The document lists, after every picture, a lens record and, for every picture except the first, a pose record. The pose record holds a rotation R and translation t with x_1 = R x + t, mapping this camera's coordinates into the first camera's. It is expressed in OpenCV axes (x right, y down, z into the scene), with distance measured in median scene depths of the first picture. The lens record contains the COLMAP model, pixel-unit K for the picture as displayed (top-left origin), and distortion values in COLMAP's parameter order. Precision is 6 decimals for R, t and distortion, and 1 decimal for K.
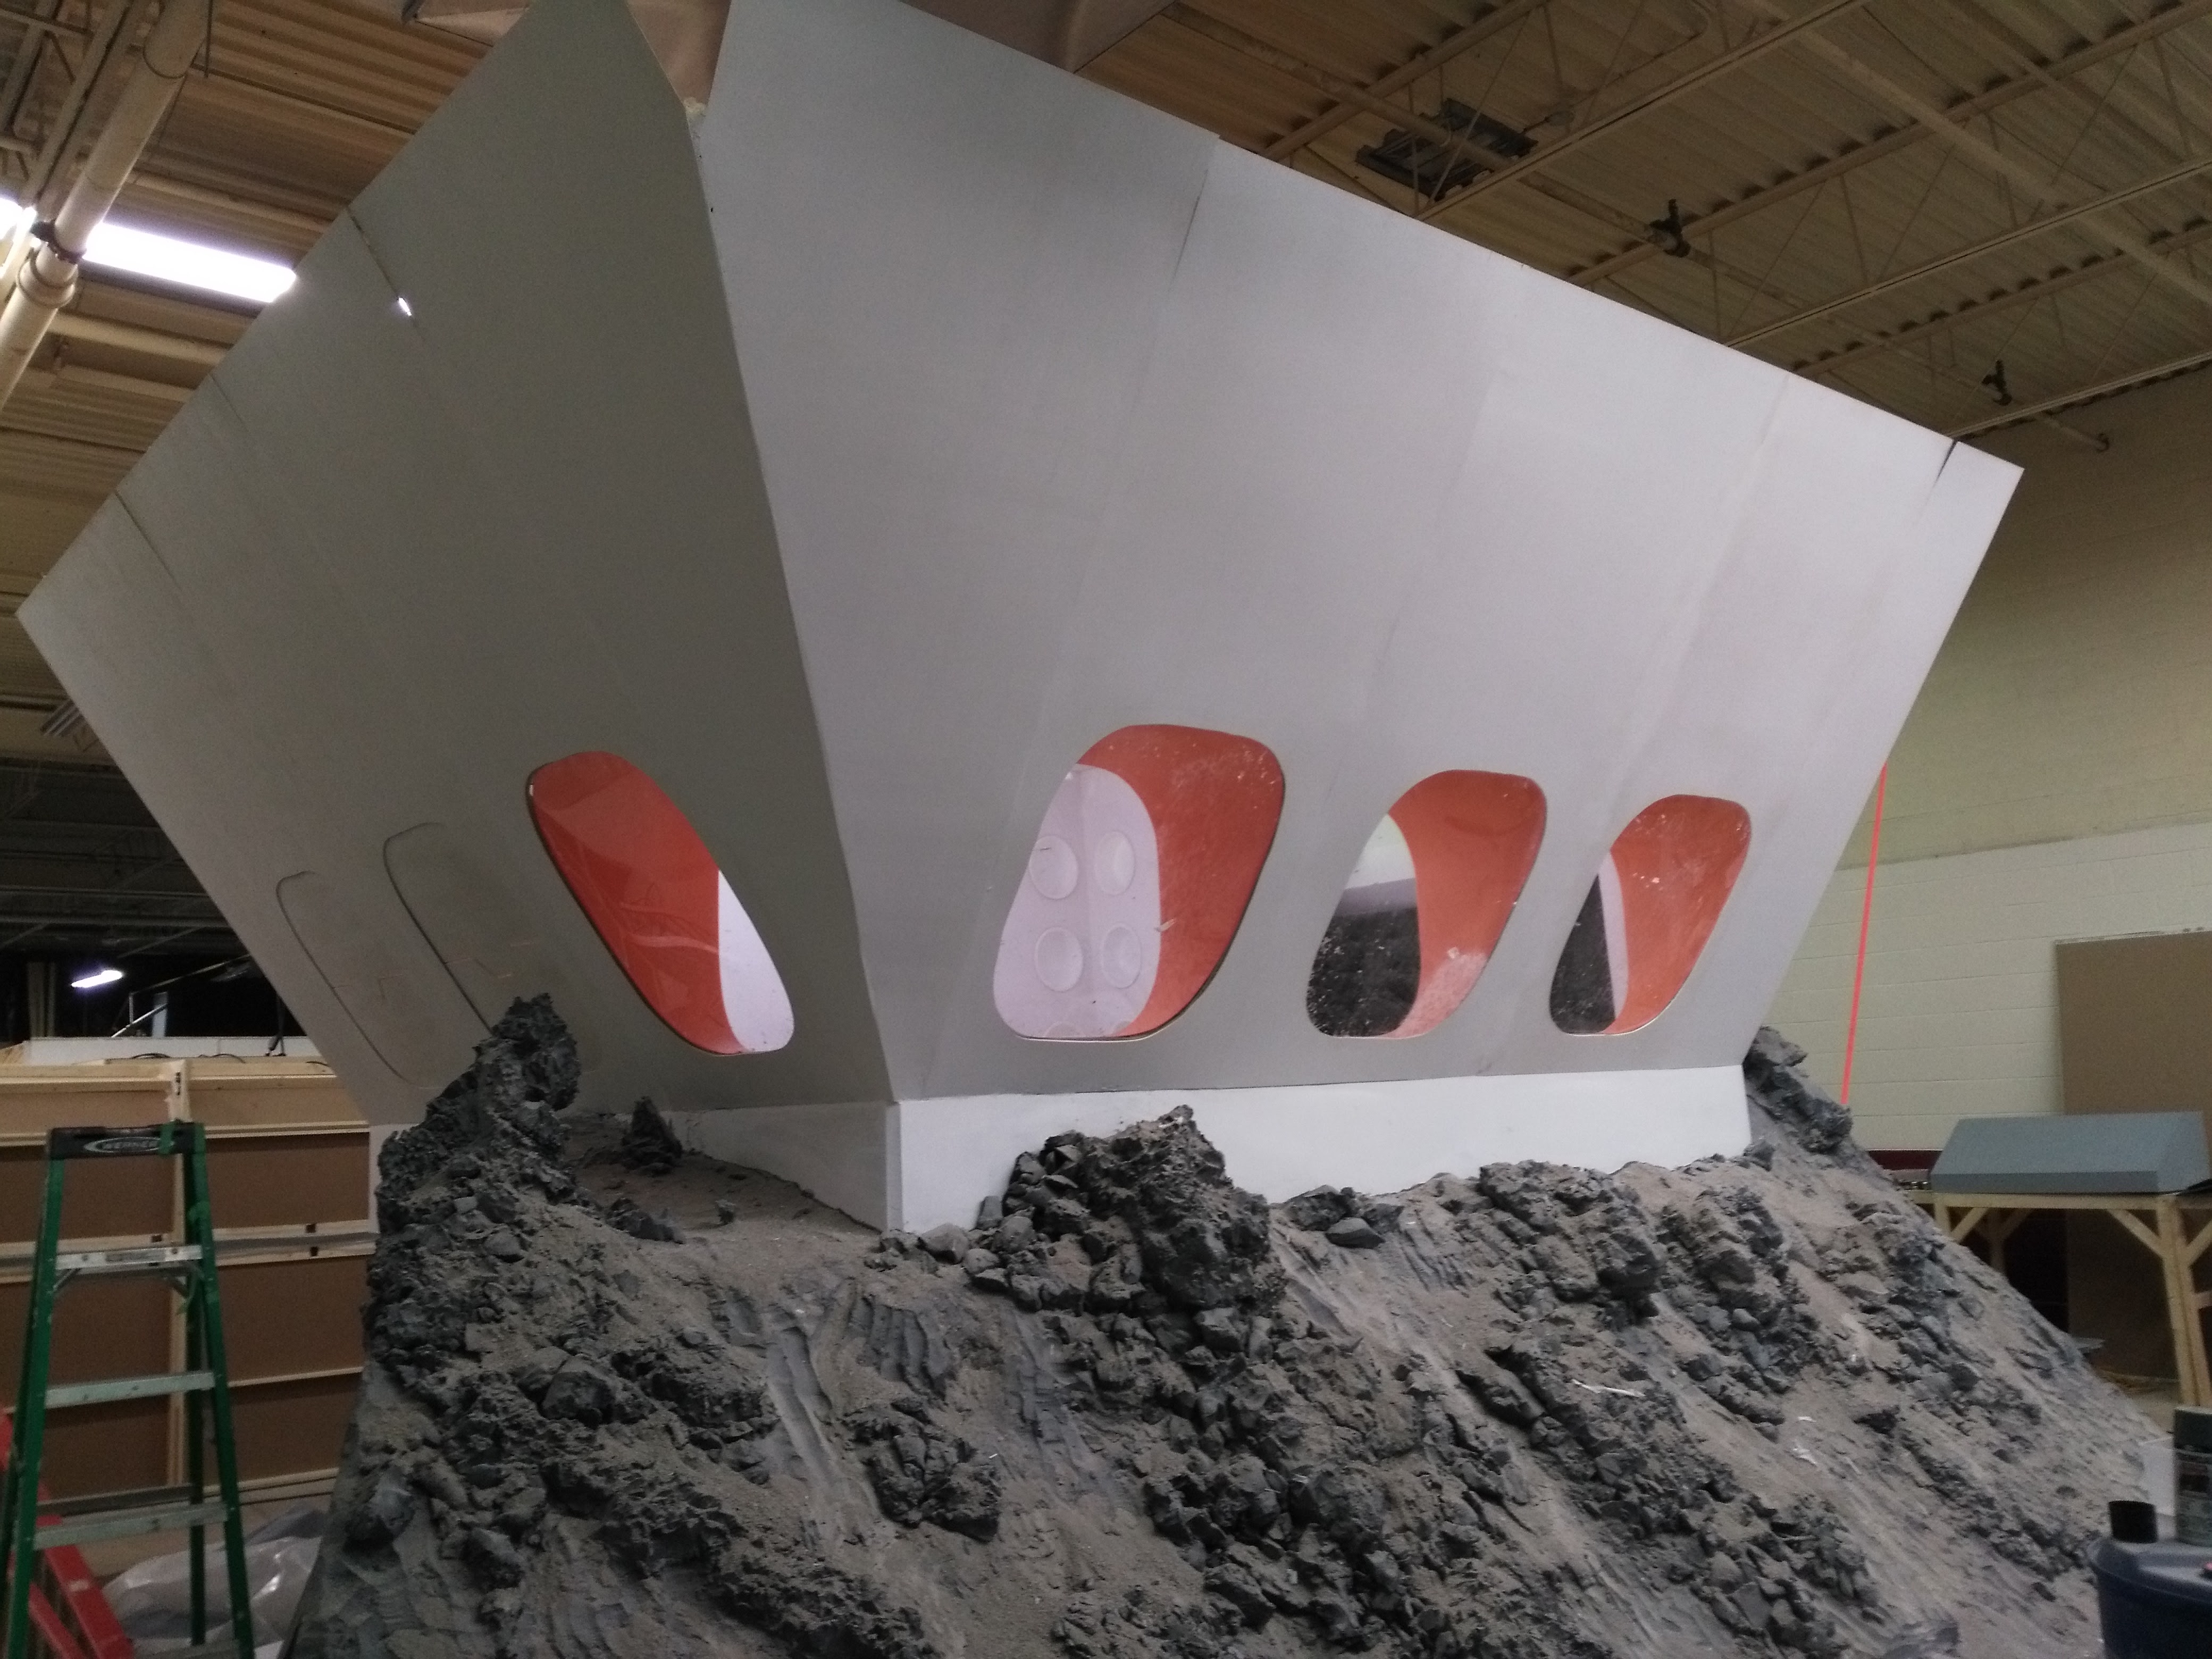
lens RADIAL K [[1793.7, 0, 1106.0], [0, 1793.7, 829.5], [0, 0, 1]] dist [0.127010, -0.261587]
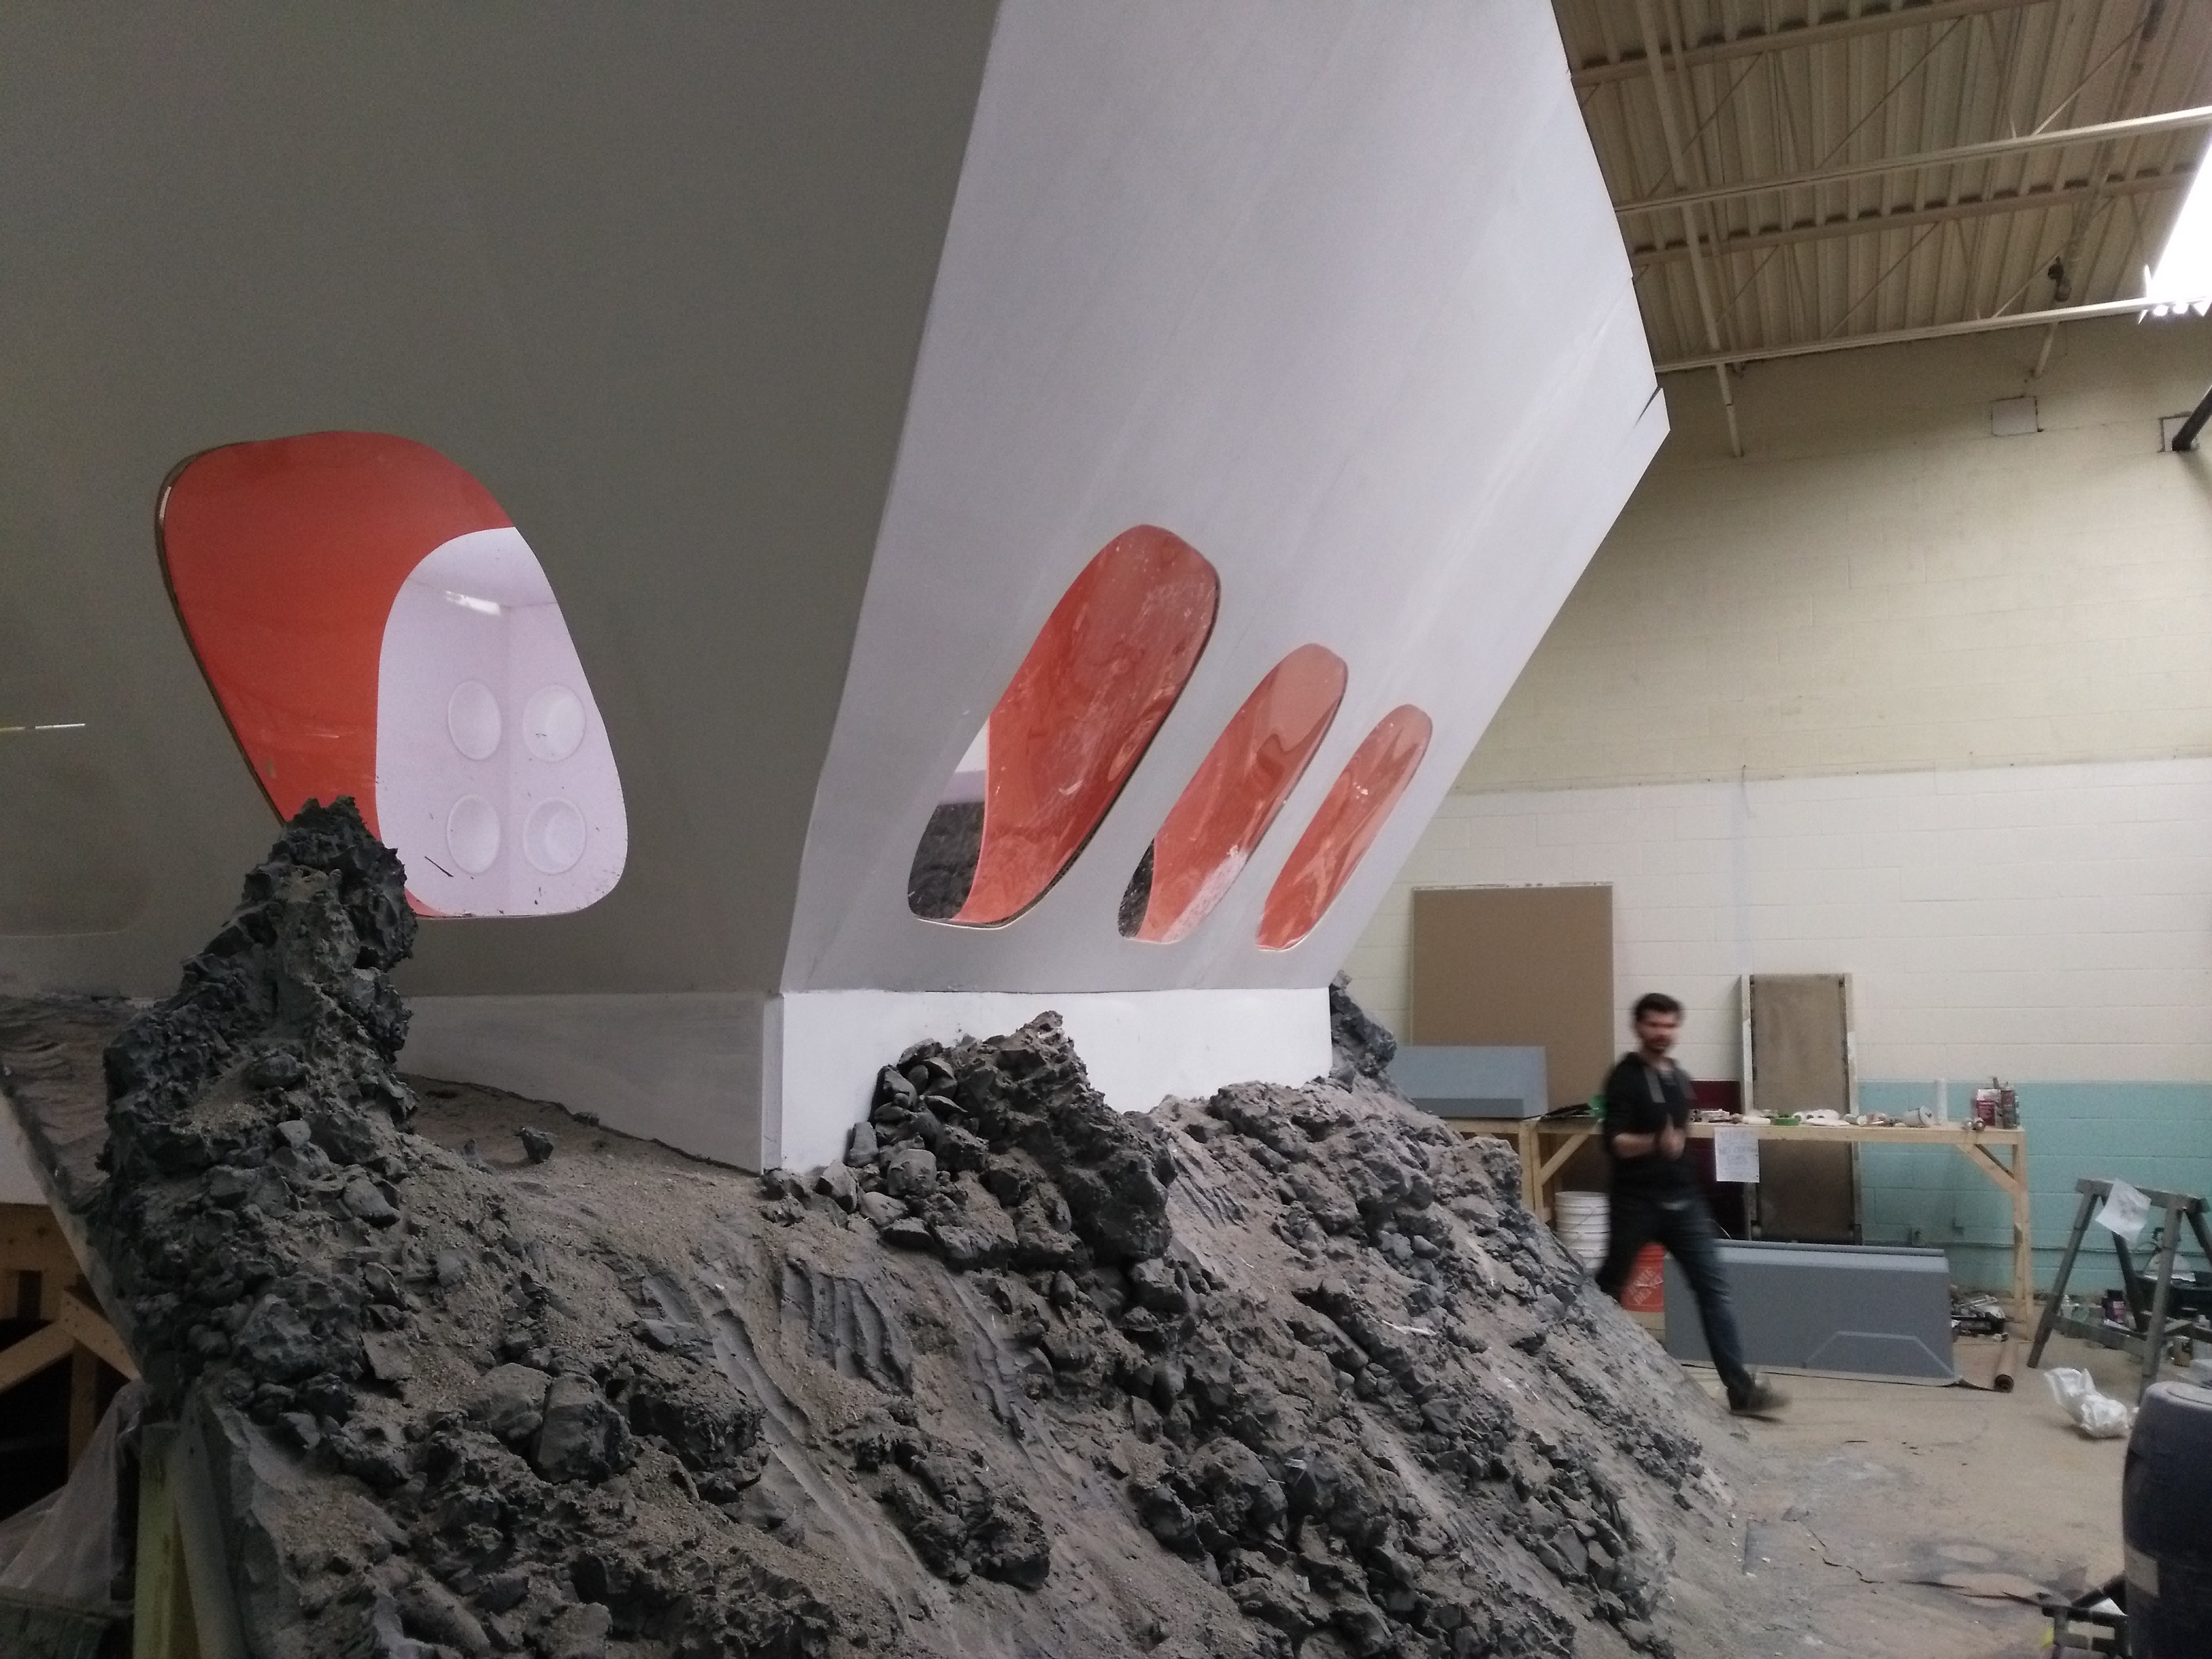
lens RADIAL K [[1793.7, 0, 1106.0], [0, 1793.7, 829.5], [0, 0, 1]] dist [0.127010, -0.261587]
pose [[0.880202, 0.078664, 0.468035, -0.341049], [-0.098116, 0.995025, 0.017284, 0.059505], [-0.464347, -0.061135, 0.883541, 0.298944]]
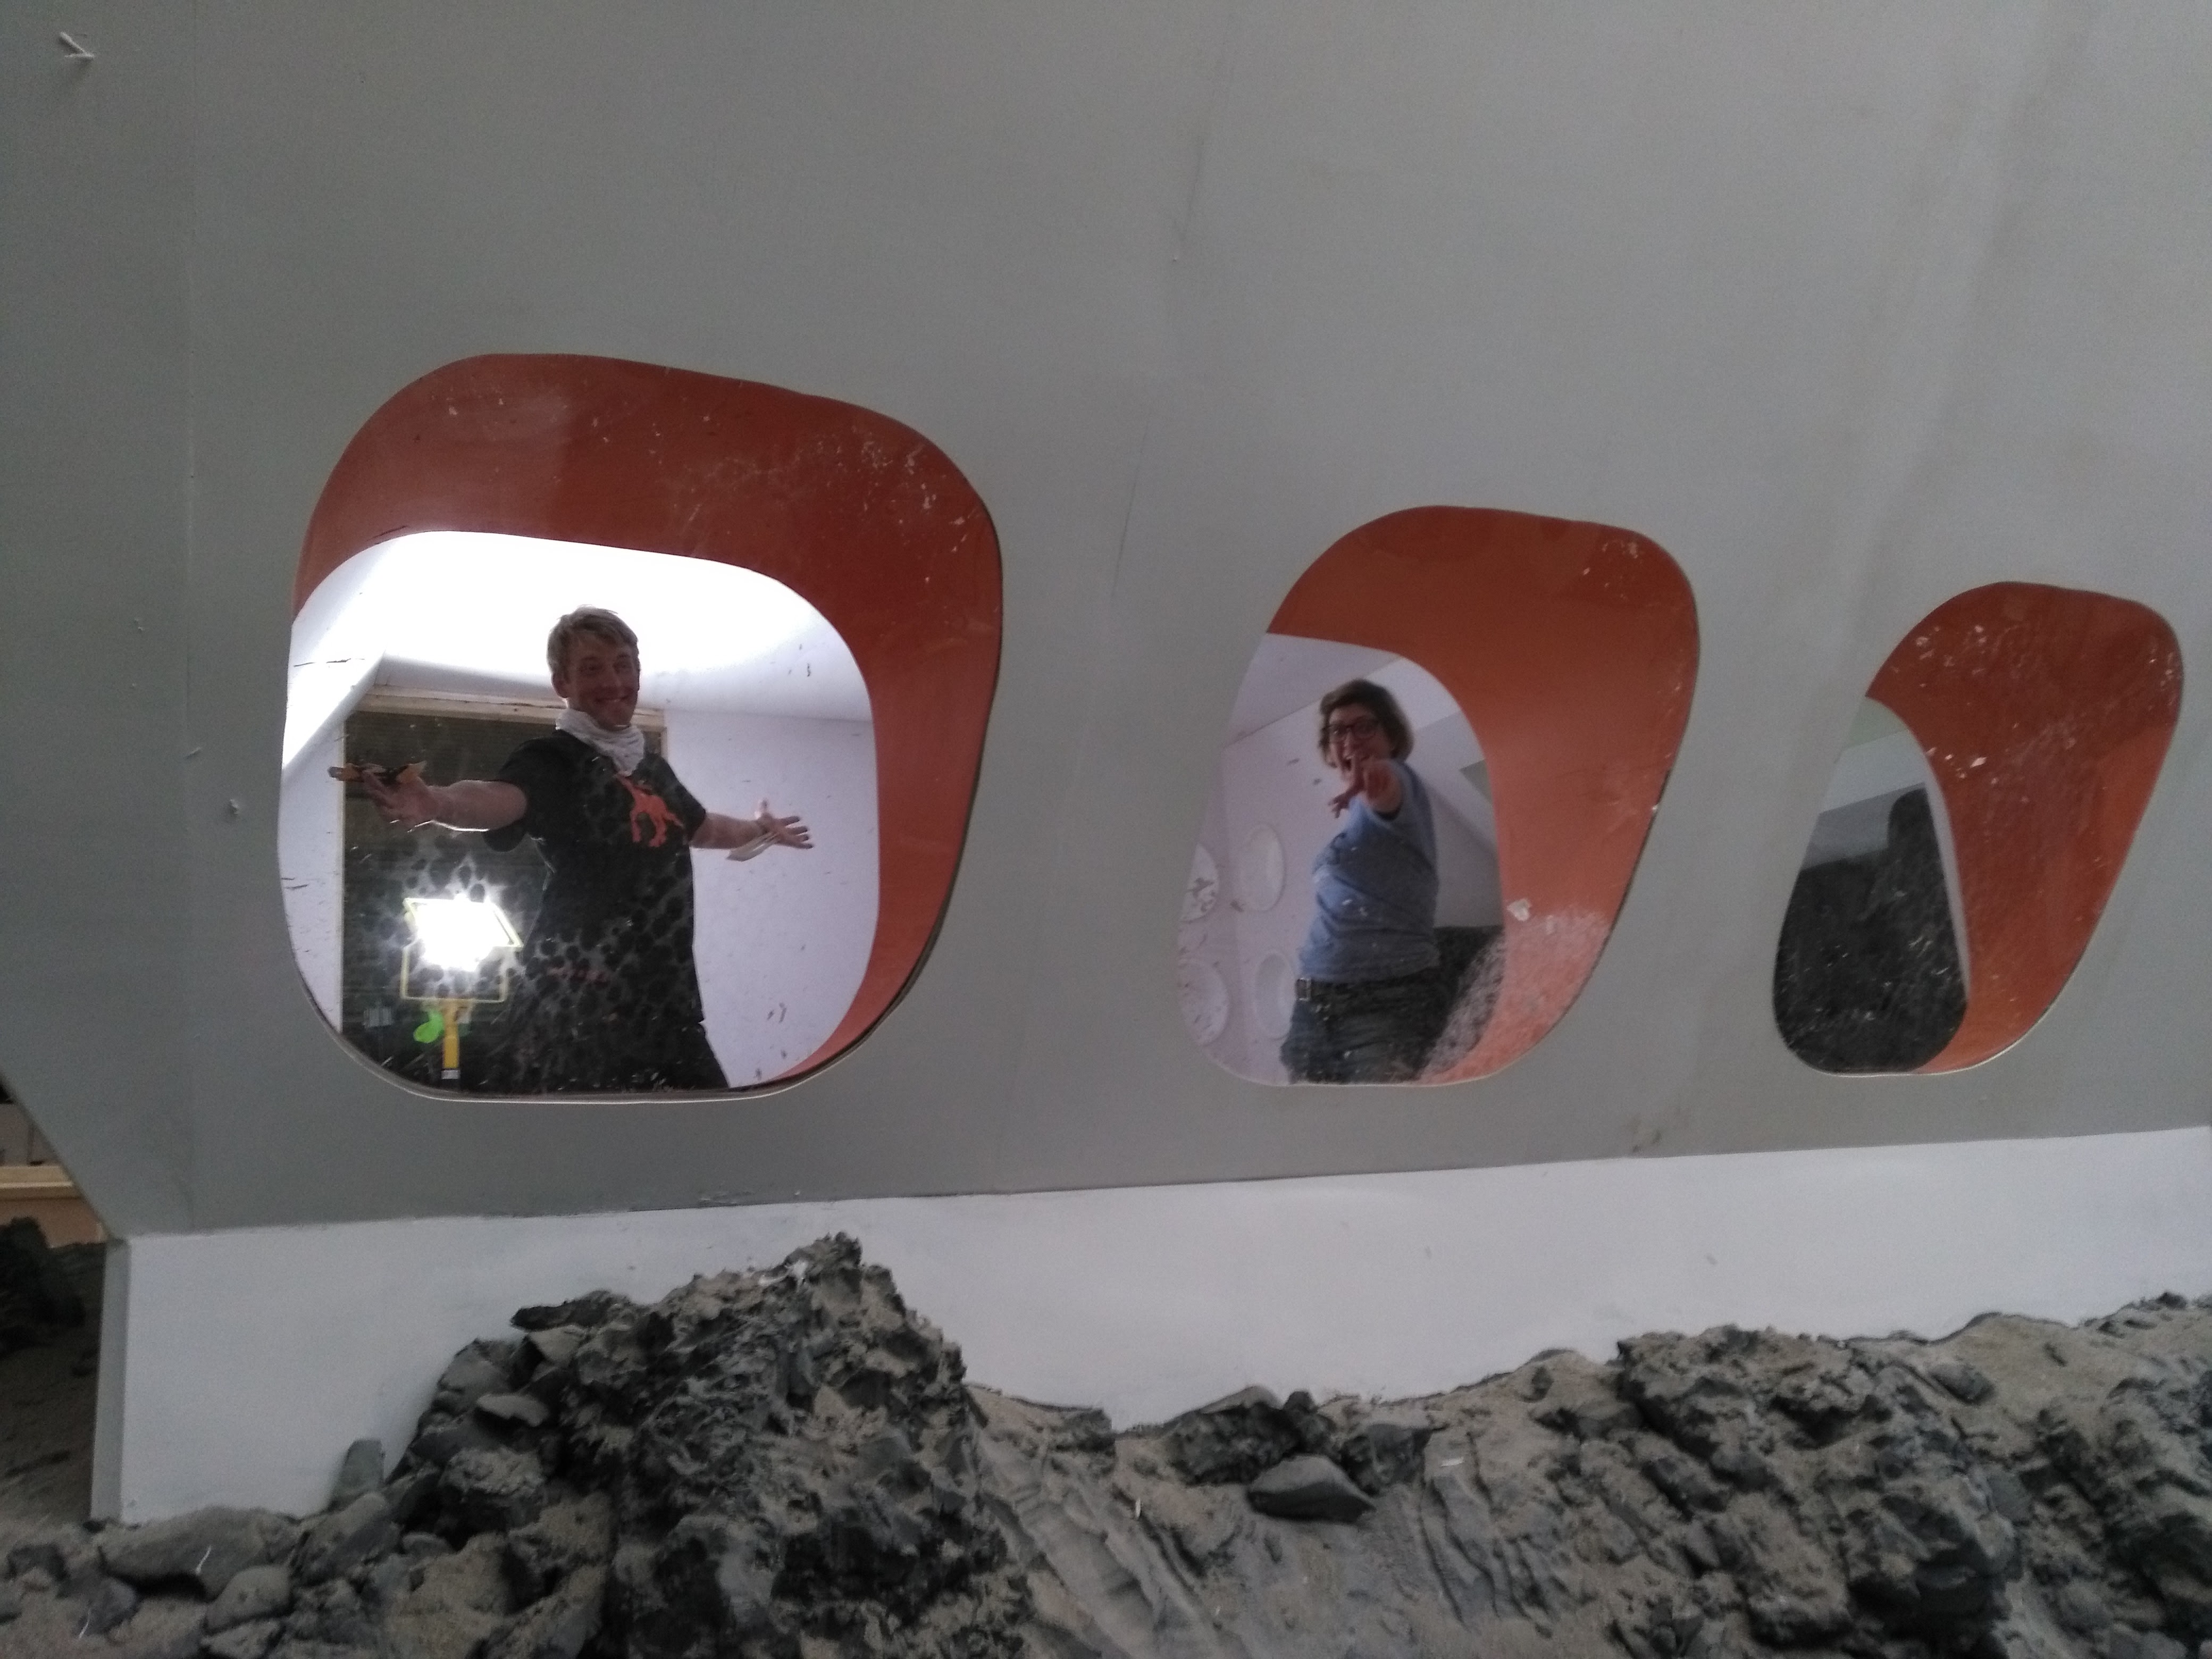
lens RADIAL K [[1827.4, 0, 1106.0], [0, 1827.4, 829.5], [0, 0, 1]] dist [0.015788, -0.035264]
pose [[0.971510, -0.056085, -0.230267, 0.241622], [0.046346, 0.997796, -0.047492, 0.079227], [0.232423, 0.035467, 0.971968, 0.589441]]
